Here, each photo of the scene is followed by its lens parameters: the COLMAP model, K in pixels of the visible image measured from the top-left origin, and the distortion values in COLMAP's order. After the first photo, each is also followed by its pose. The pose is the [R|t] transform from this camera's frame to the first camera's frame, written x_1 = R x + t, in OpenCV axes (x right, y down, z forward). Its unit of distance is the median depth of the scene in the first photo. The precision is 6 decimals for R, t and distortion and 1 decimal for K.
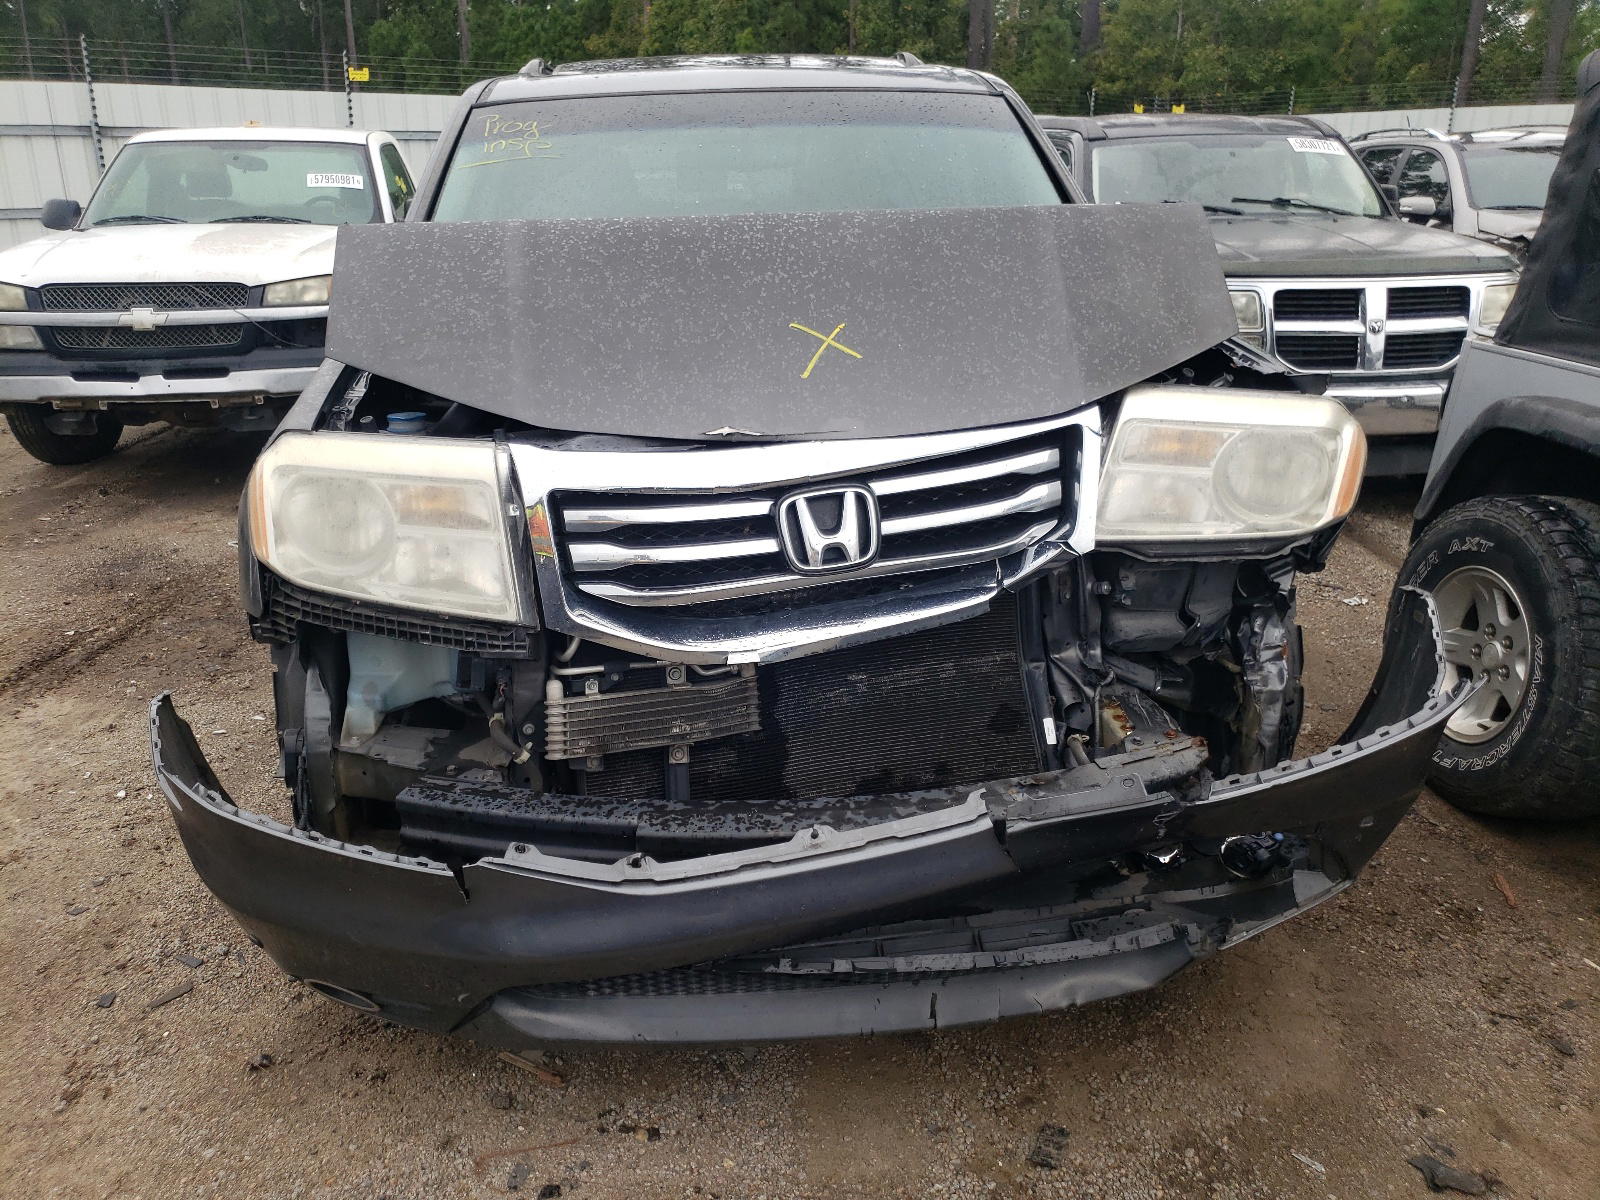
lens RADIAL K [[1233.4, 0, 770.1], [0, 1233.4, 583.9], [0, 0, 1]] dist [0.017837, -0.020776]
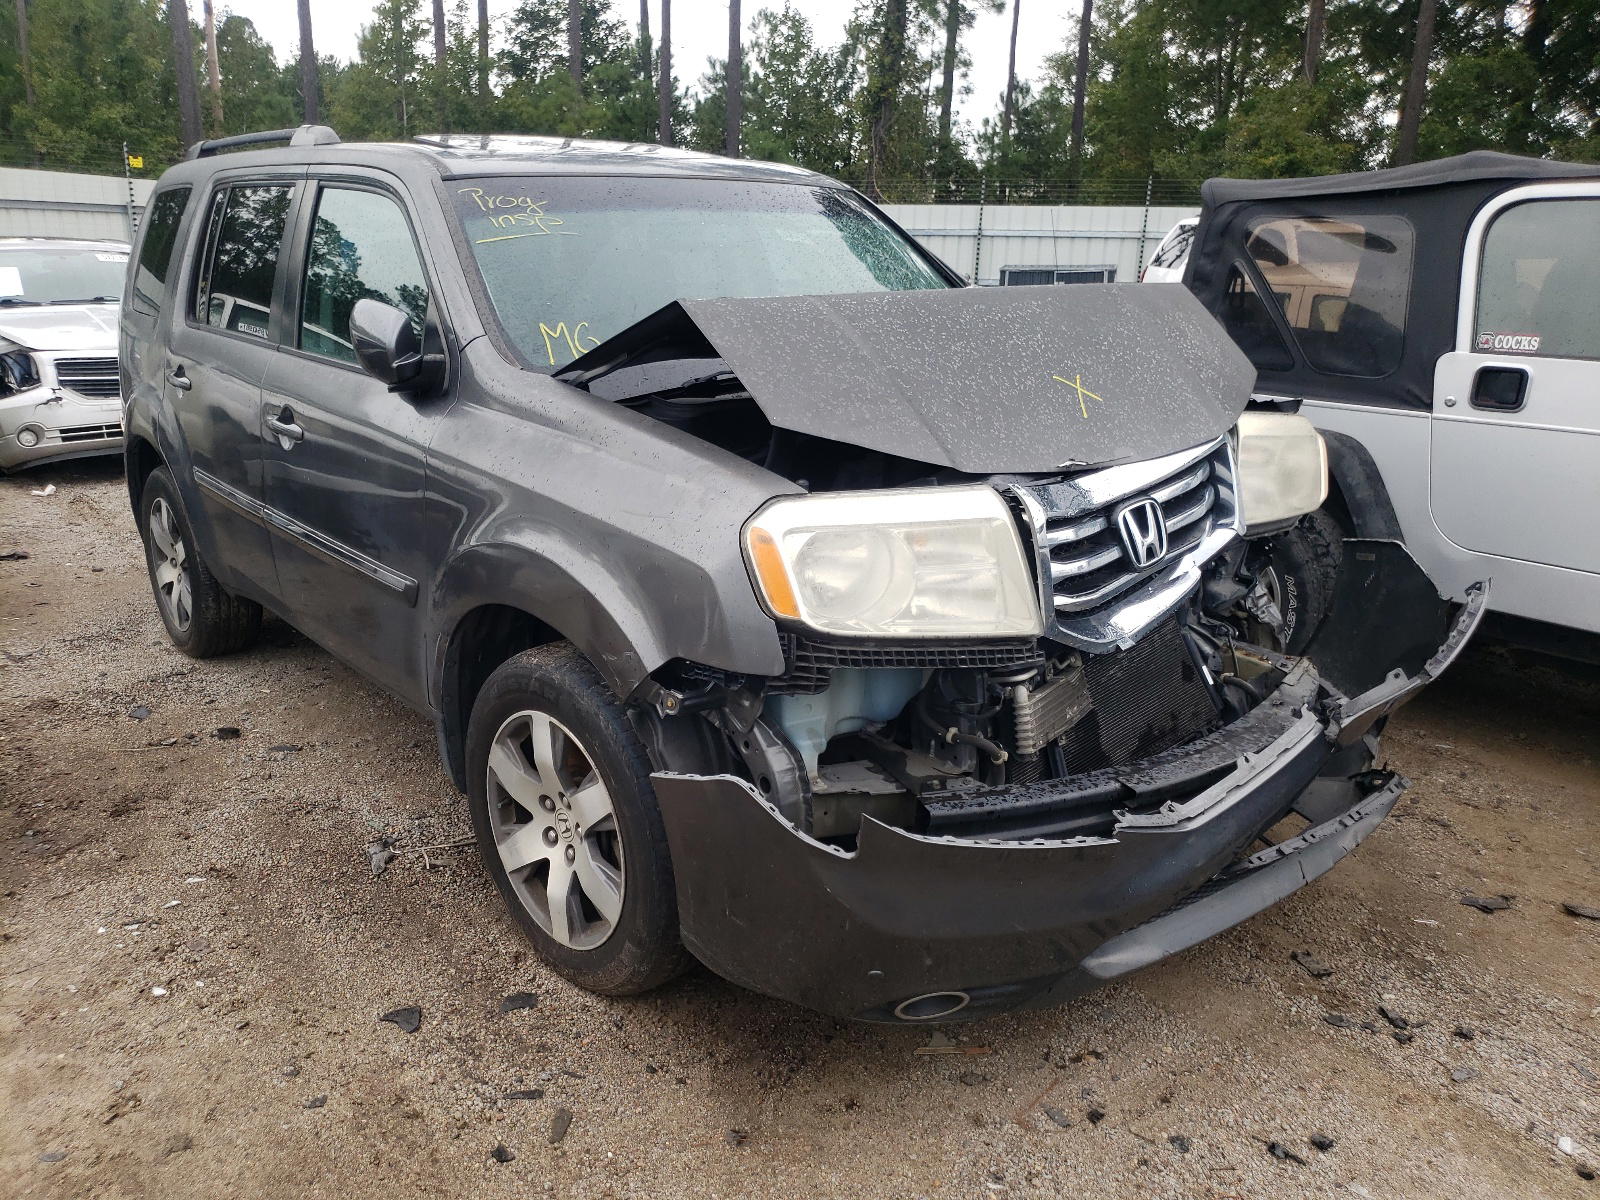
lens RADIAL K [[1233.4, 0, 792.6], [0, 1233.4, 598.6], [0, 0, 1]] dist [0.017837, -0.020776]
pose [[0.843509, -0.134305, 0.520053, -0.871515], [0.153453, 0.988136, 0.006293, -0.039505], [-0.514729, 0.074495, 0.854111, 0.101770]]
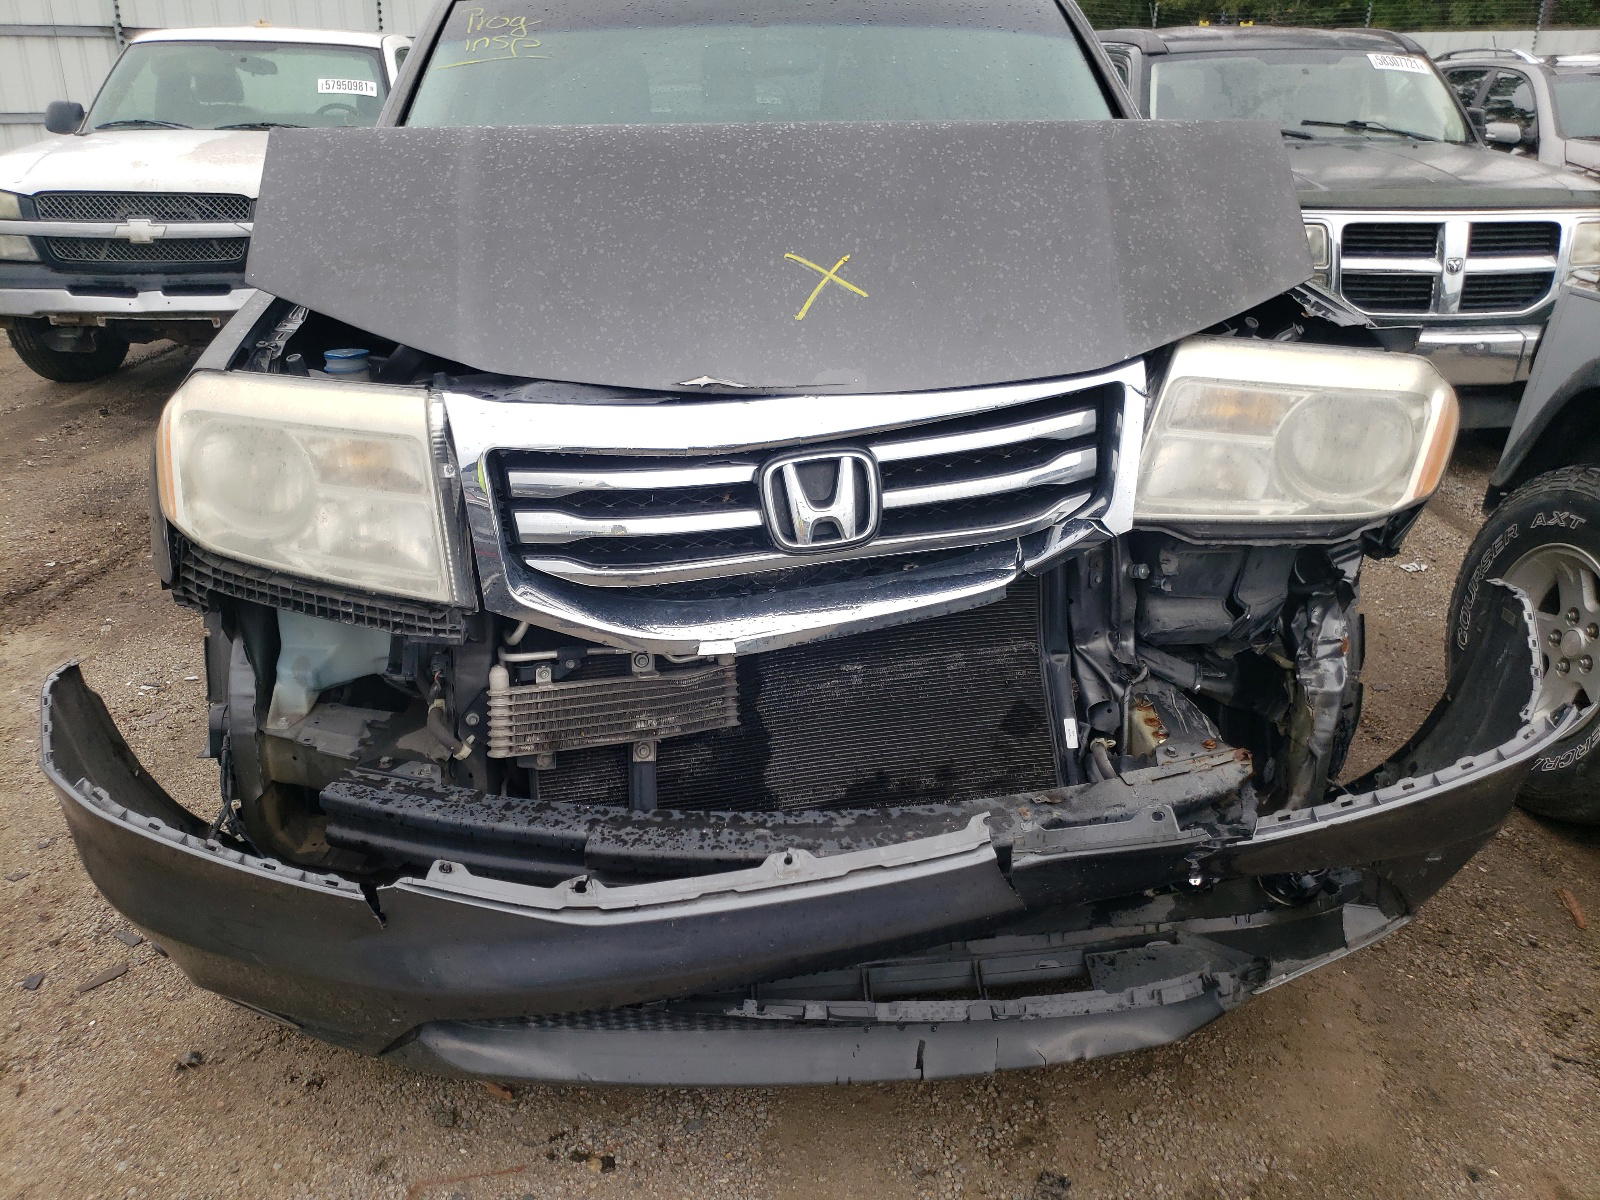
lens RADIAL K [[1233.4, 0, 759.6], [0, 1233.4, 602.1], [0, 0, 1]] dist [0.017837, -0.020776]
pose [[0.999011, 0.029498, -0.033259, 0.033678], [-0.026998, 0.996948, 0.073252, -0.033498], [0.035319, -0.072282, 0.996759, 0.128931]]
